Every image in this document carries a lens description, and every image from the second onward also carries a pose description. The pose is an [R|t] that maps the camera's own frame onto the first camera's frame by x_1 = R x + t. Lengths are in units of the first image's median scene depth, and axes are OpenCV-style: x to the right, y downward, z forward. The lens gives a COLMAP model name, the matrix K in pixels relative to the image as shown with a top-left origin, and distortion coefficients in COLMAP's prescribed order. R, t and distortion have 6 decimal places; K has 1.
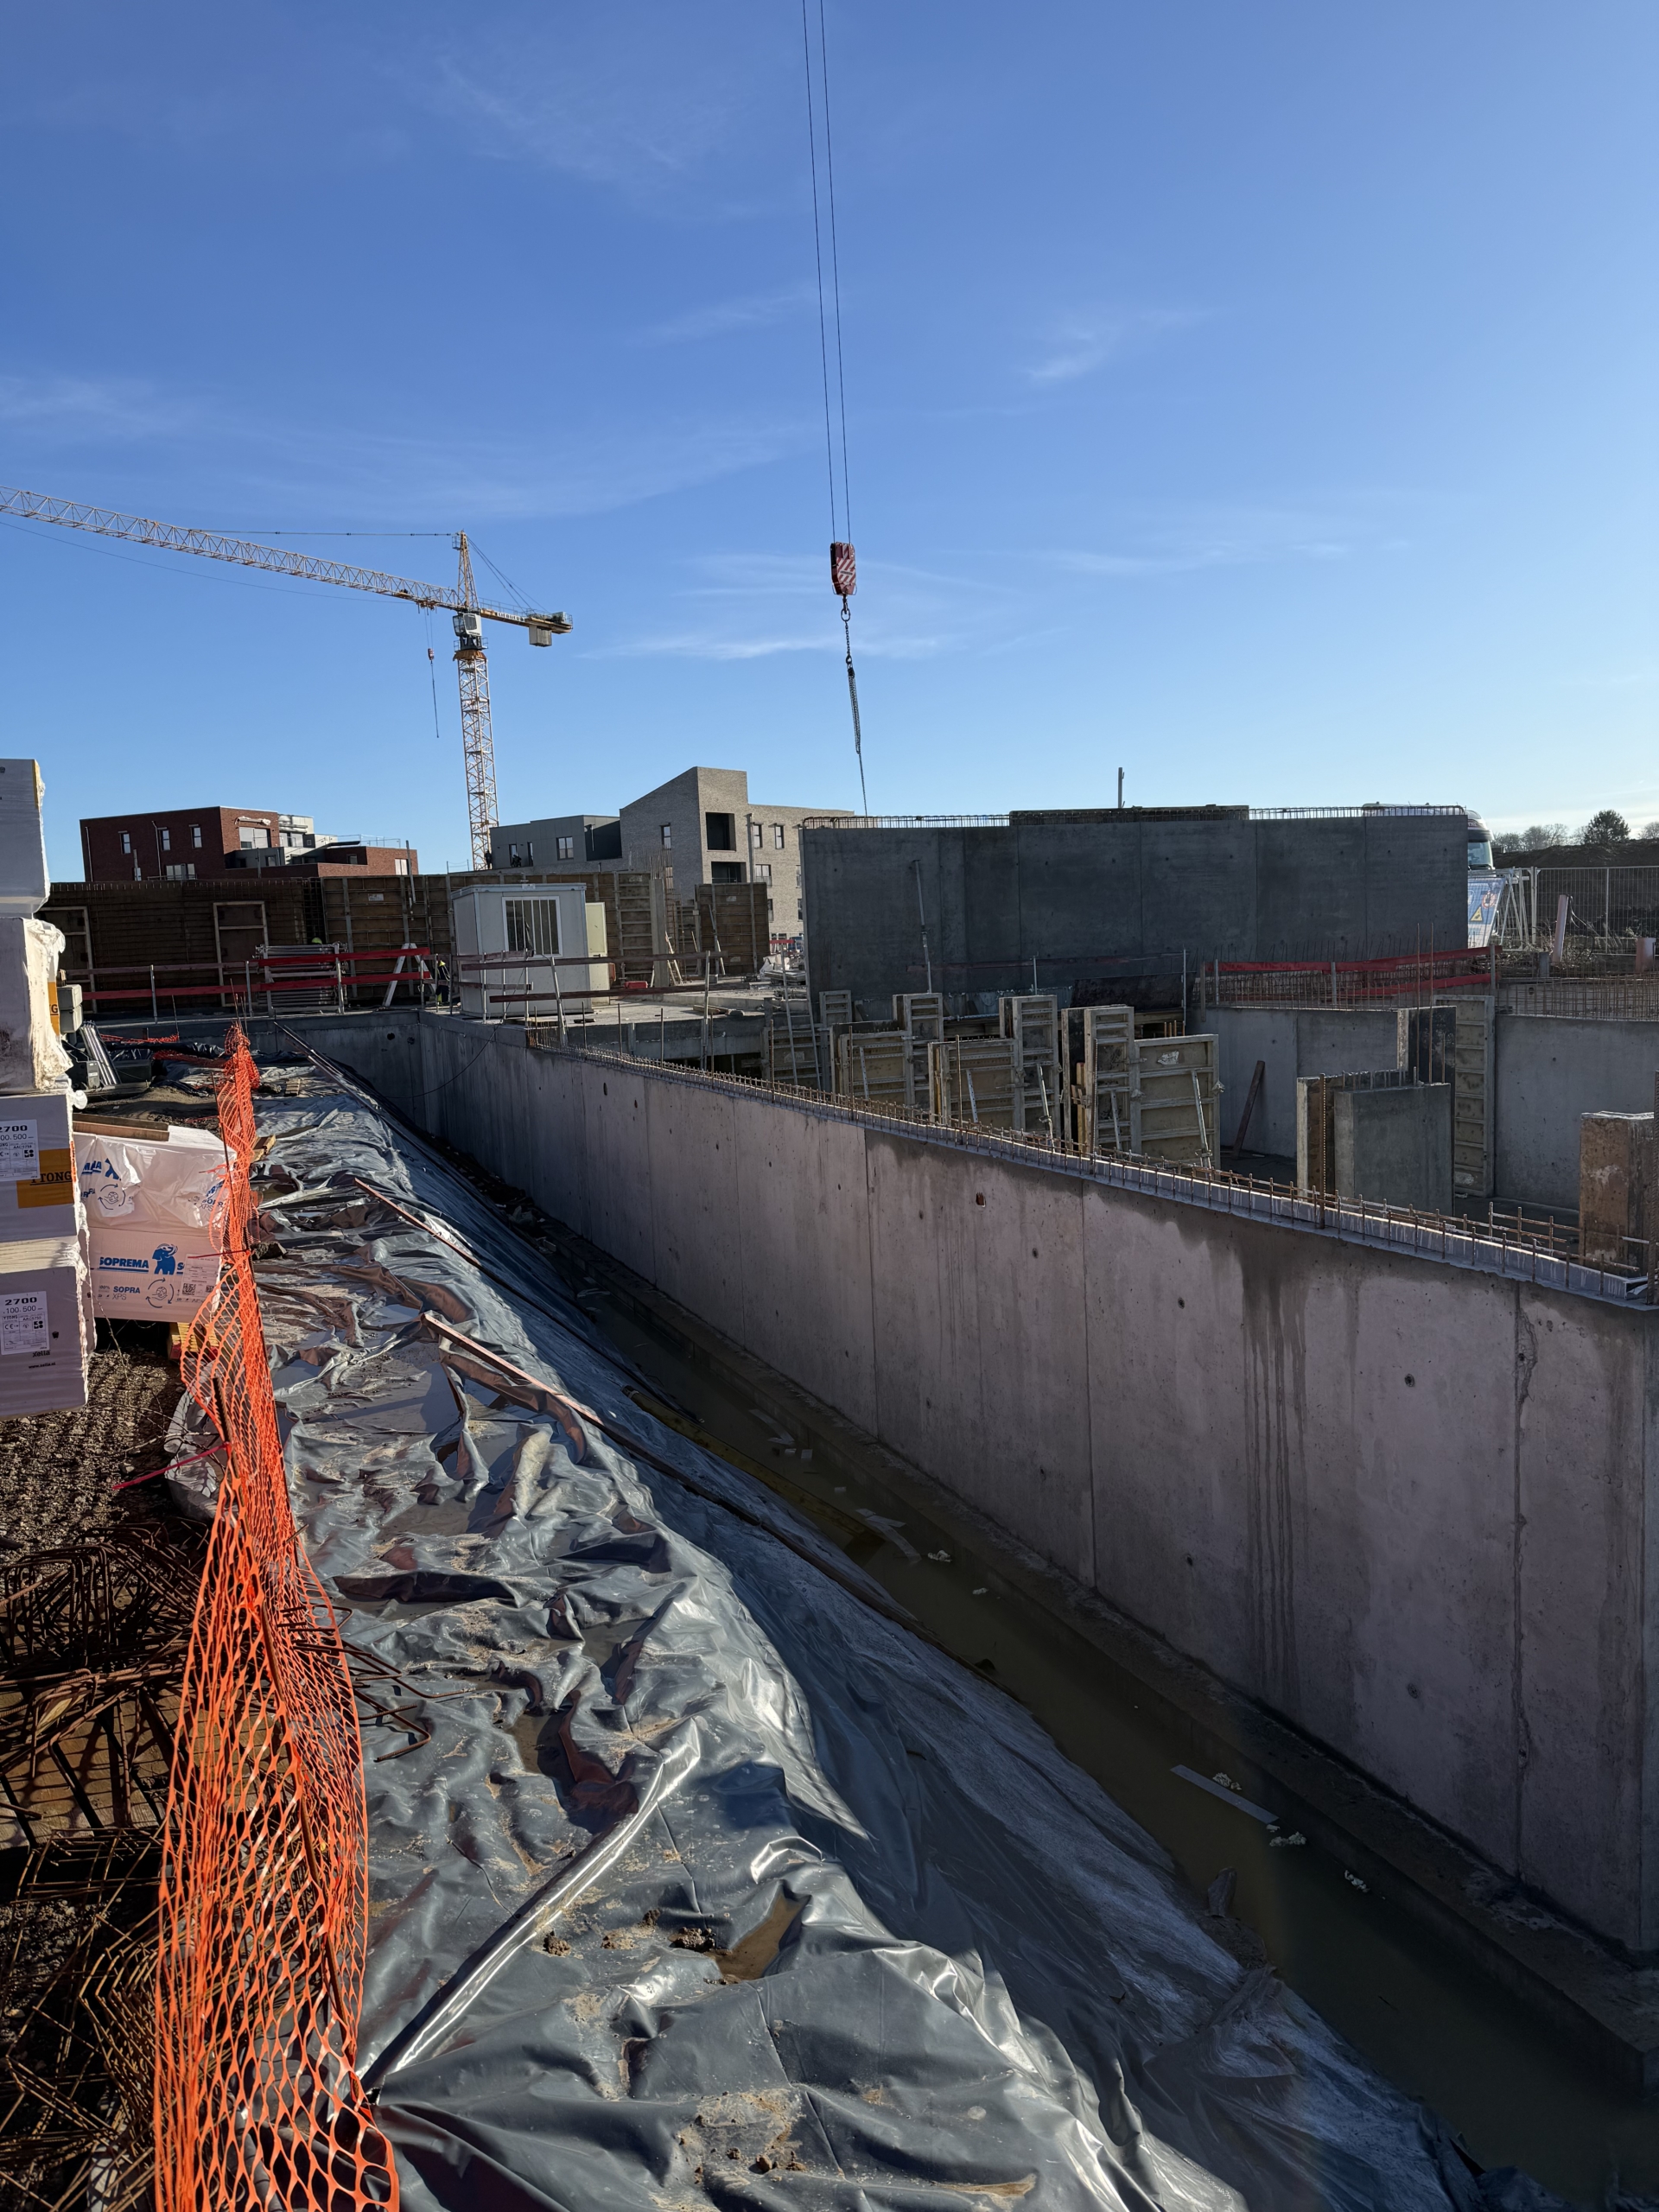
lens RADIAL K [[1545.5, 0, 835.3], [0, 1545.5, 1116.0], [0, 0, 1]] dist [0.087617, -0.106781]
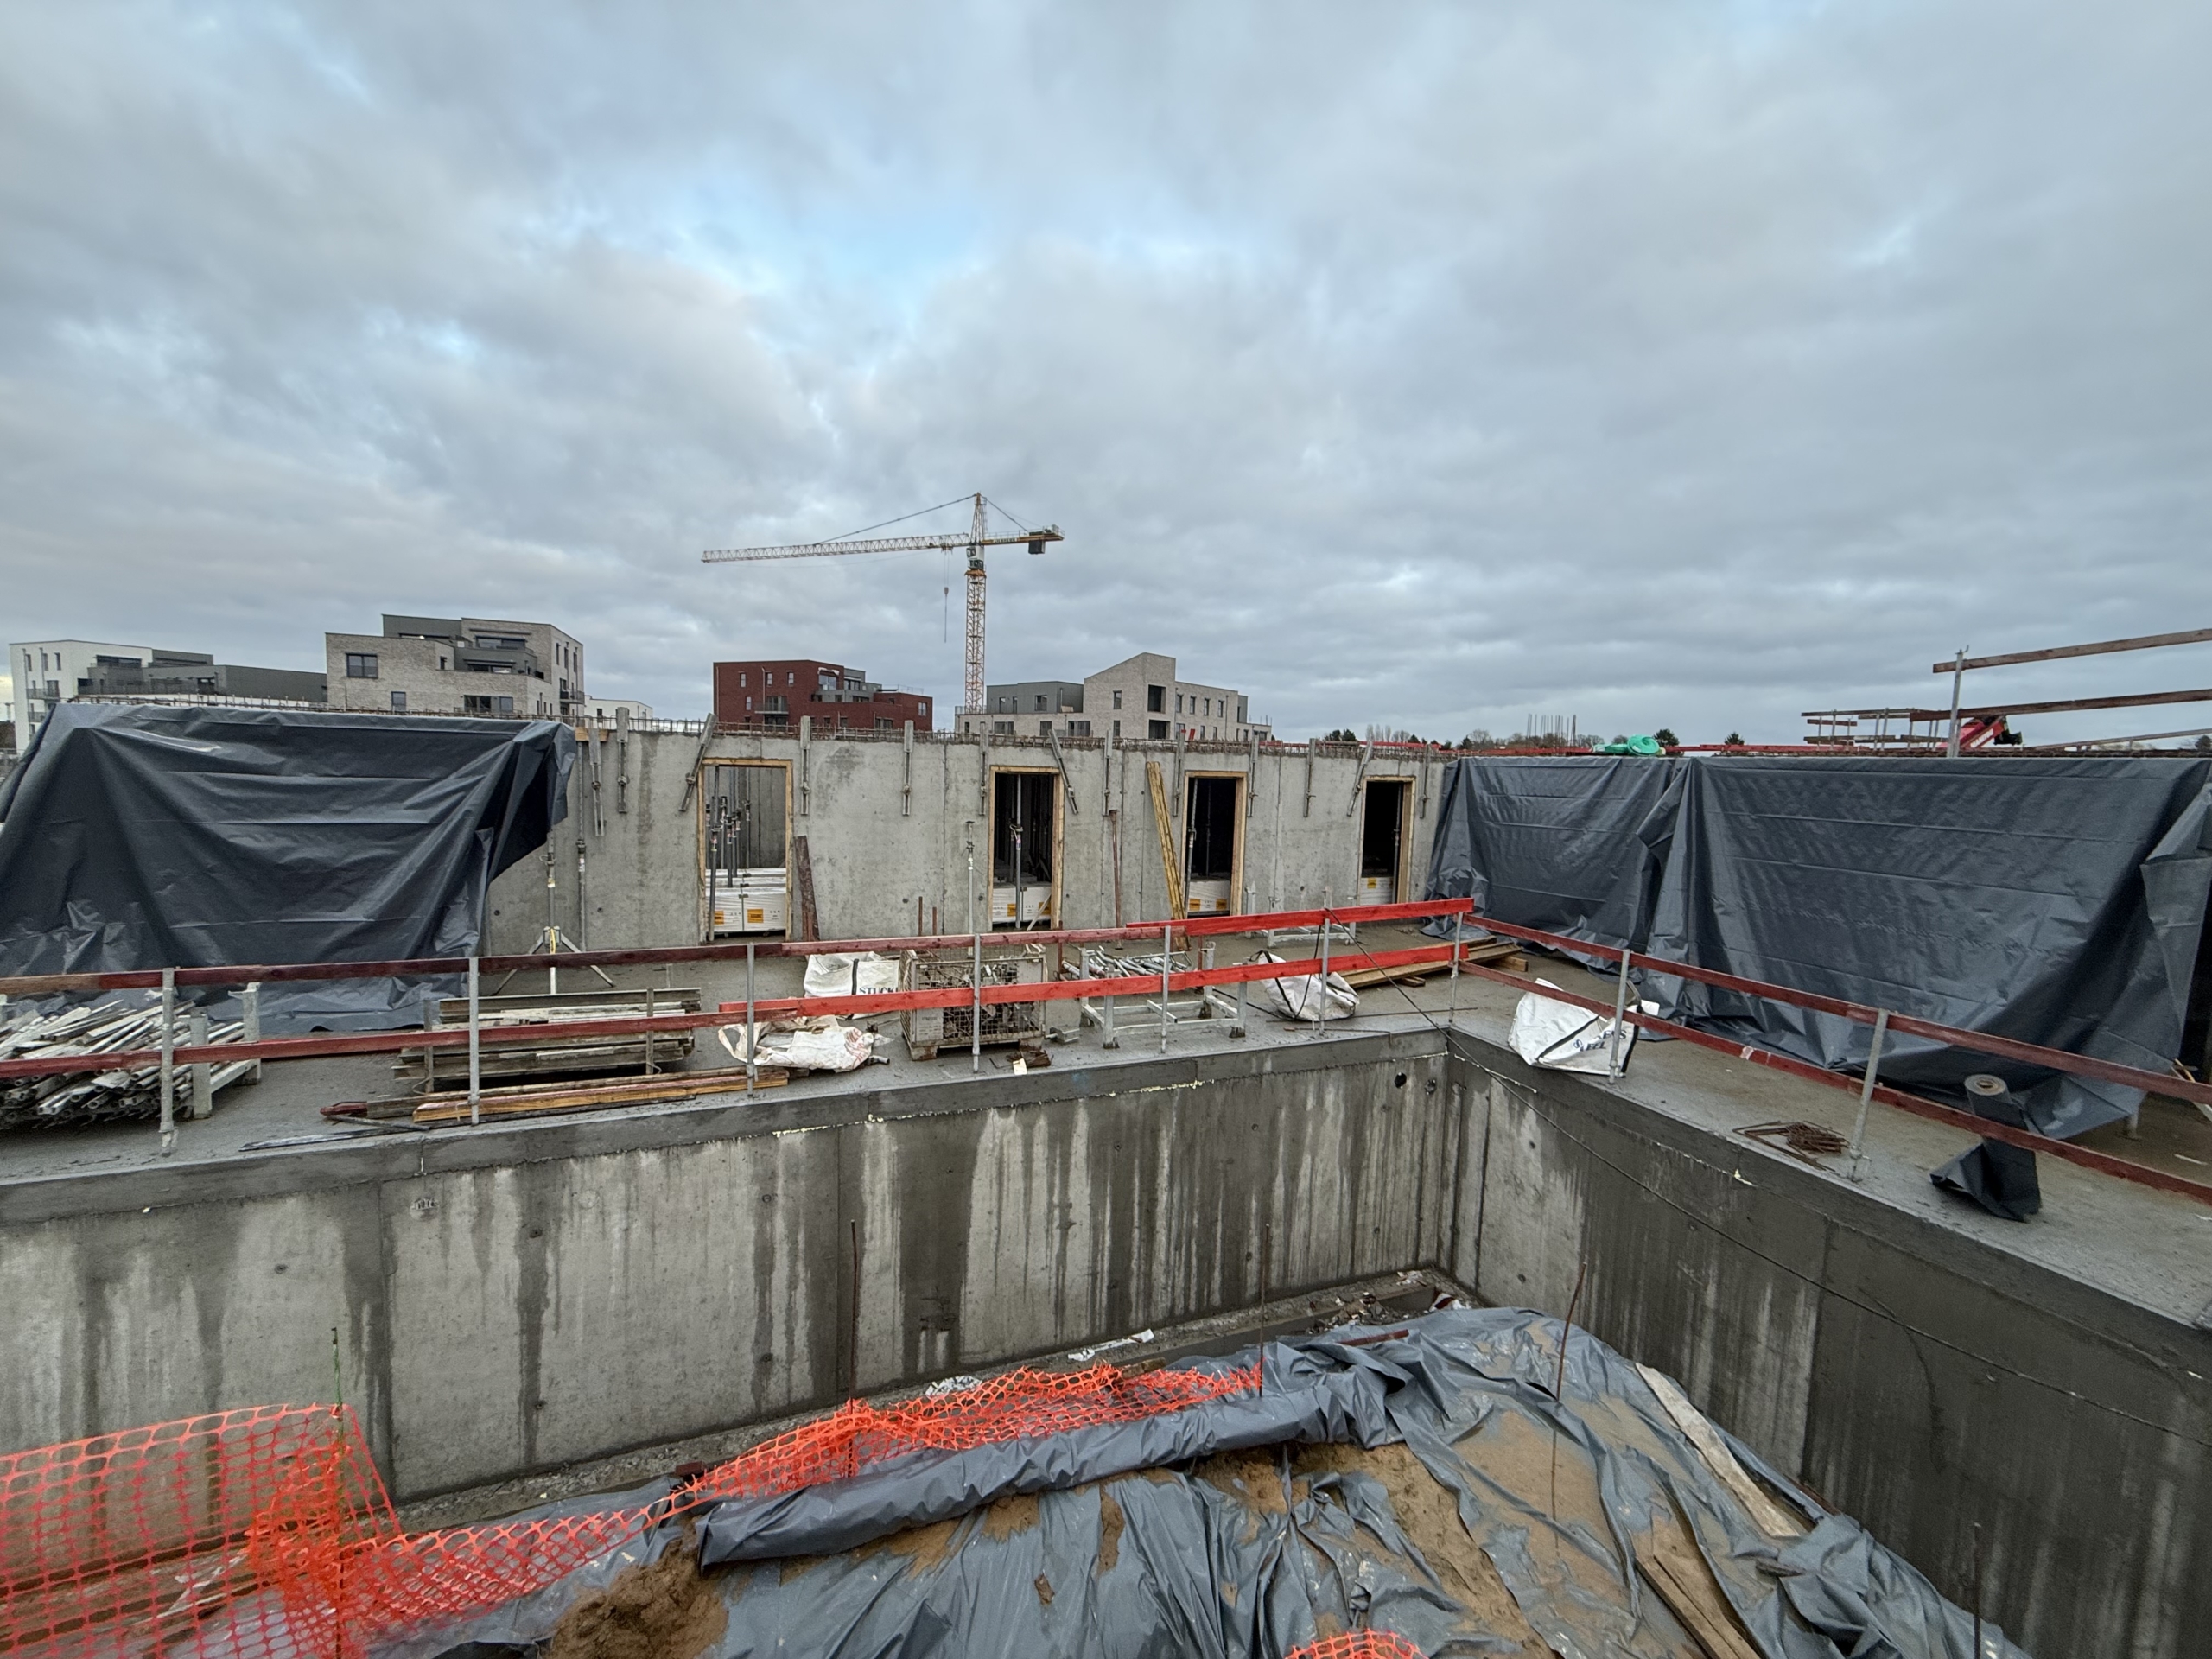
lens RADIAL K [[876.3, 0, 1106.0], [0, 876.3, 848.6], [0, 0, 1]] dist [0.001978, -0.000884]
pose [[0.997245, 0.073792, -0.007562, -0.330971], [-0.073905, 0.997137, -0.016015, -0.096779], [0.006359, 0.016529, 0.999843, 0.626587]]
